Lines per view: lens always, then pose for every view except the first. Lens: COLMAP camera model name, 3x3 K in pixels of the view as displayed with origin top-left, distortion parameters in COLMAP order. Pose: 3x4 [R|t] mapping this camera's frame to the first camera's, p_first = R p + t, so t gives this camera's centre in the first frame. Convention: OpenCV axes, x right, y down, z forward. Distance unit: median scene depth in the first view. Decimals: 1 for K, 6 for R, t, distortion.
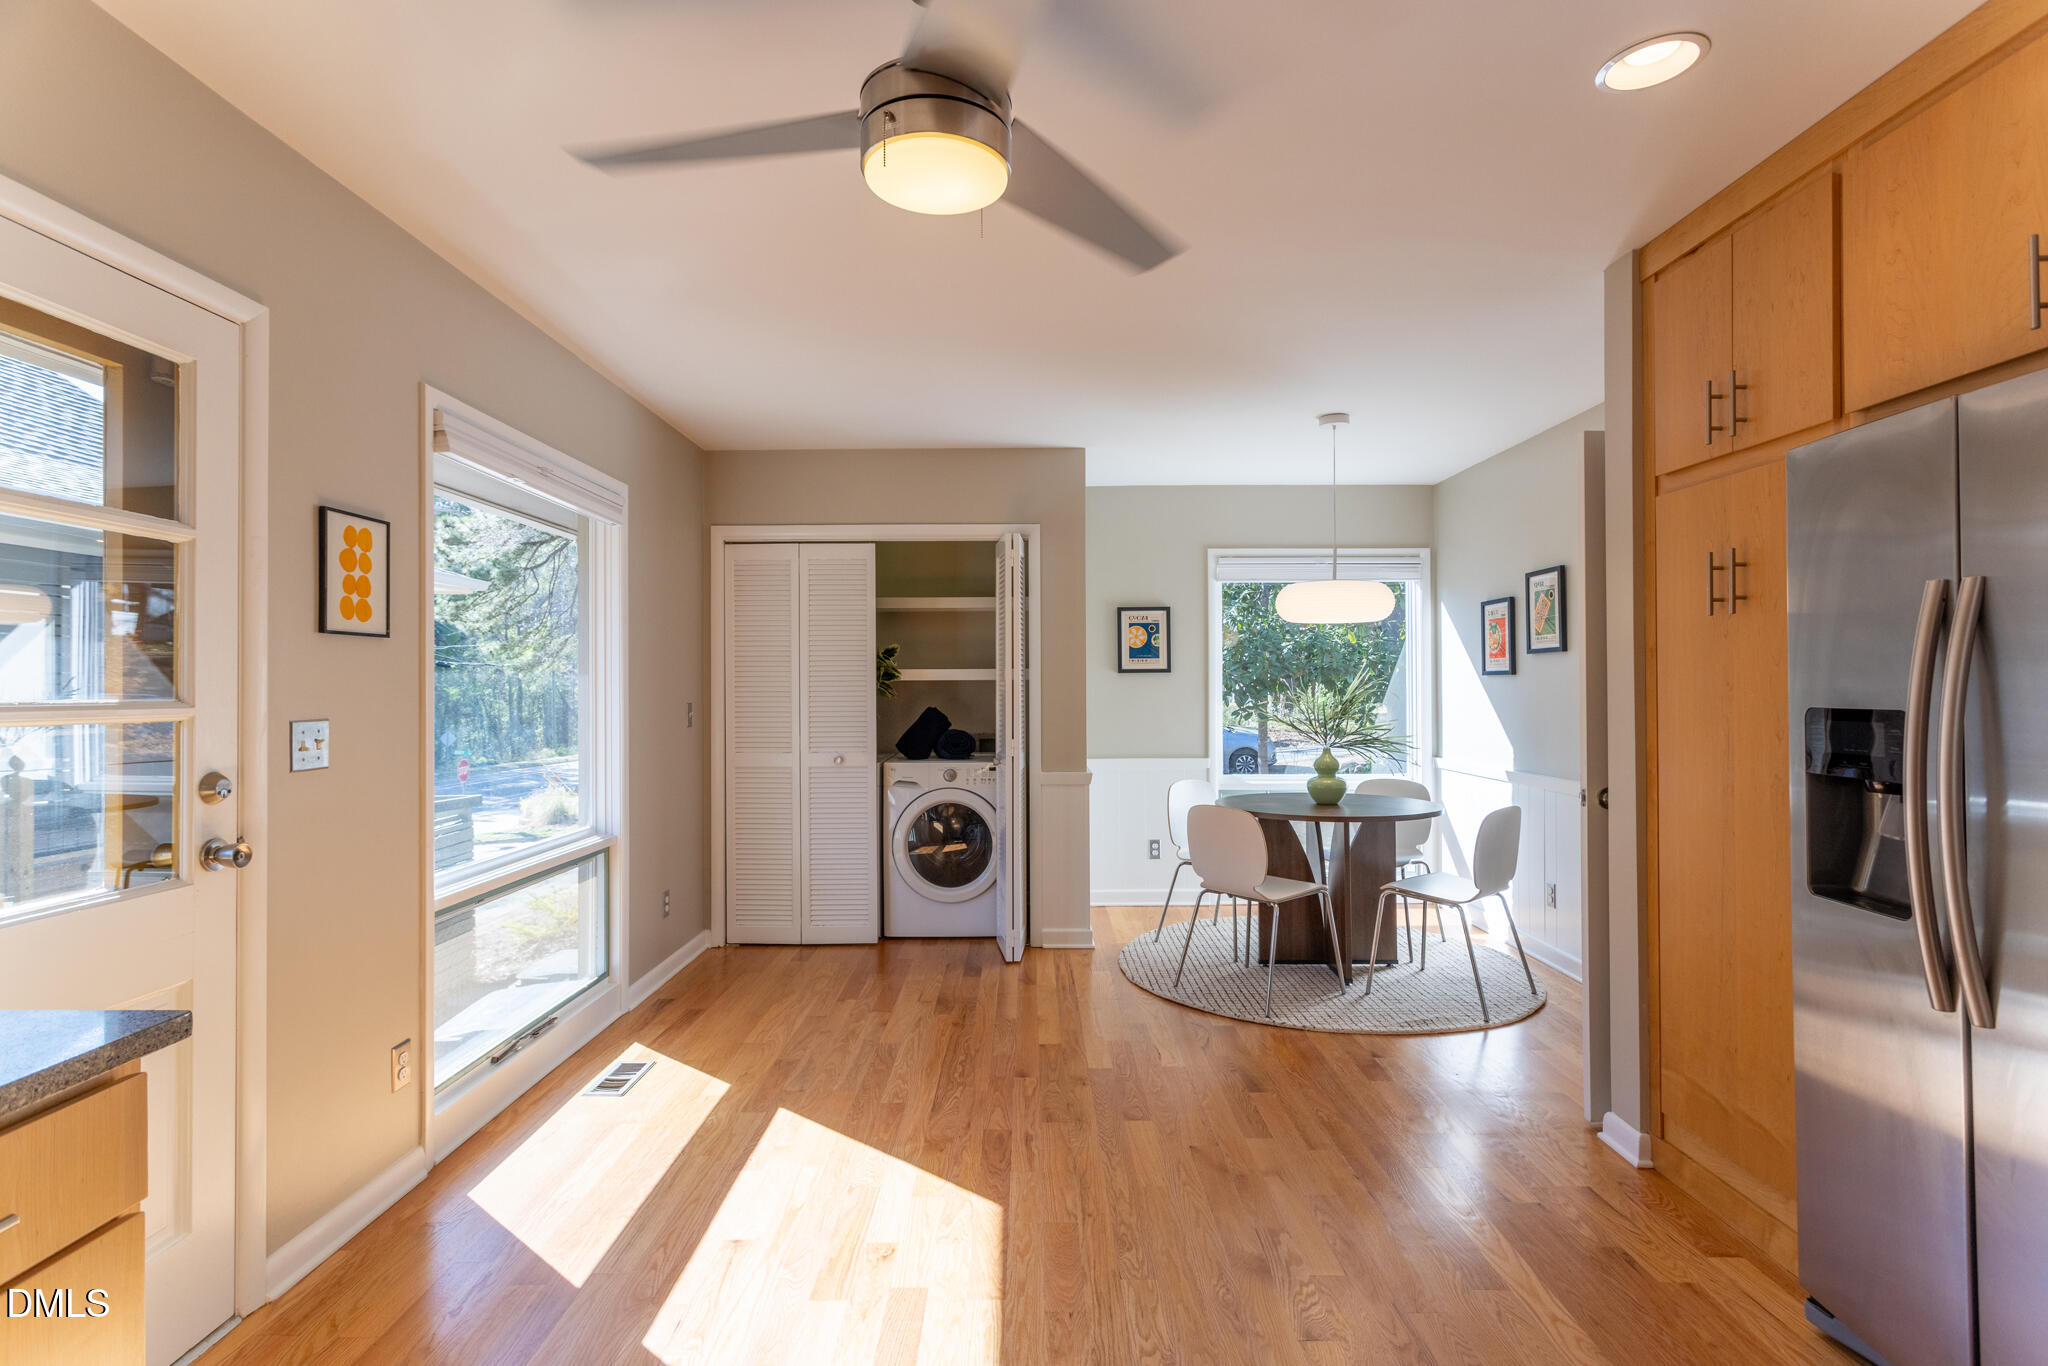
lens RADIAL K [[967.3, 0, 1021.9], [0, 967.3, 678.4], [0, 0, 1]] dist [-0.000906, 0.000221]
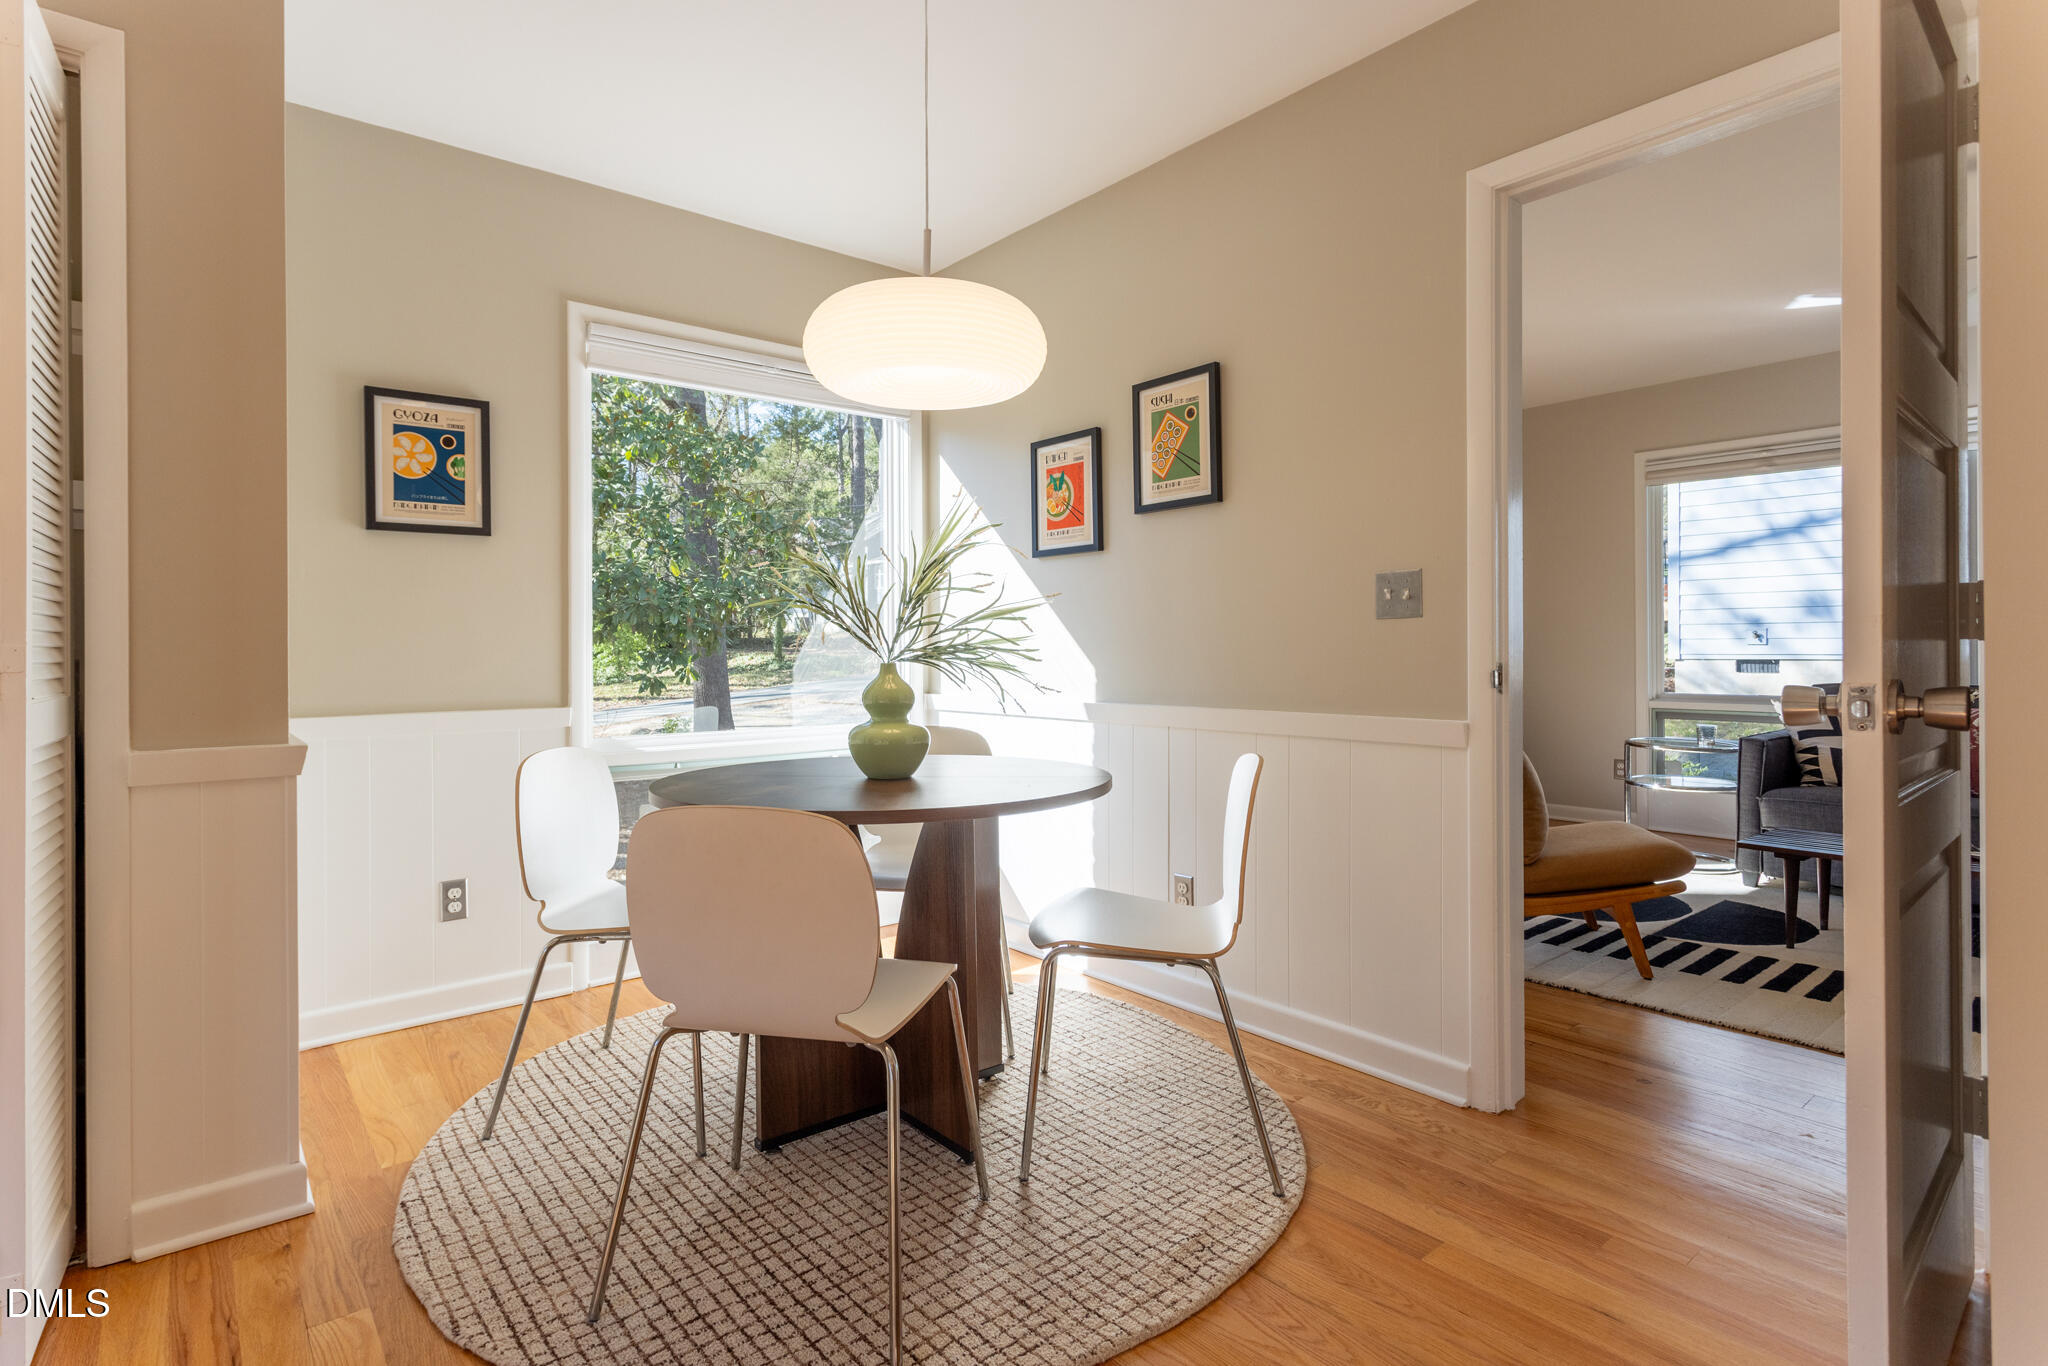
lens RADIAL K [[967.3, 0, 948.5], [0, 967.3, 650.6], [0, 0, 1]] dist [-0.000906, 0.000221]
pose [[0.777899, 0.002913, 0.628383, 0.029350], [-0.003618, 0.999993, -0.000158, 0.058023], [-0.628379, -0.002151, 0.777904, 0.527752]]
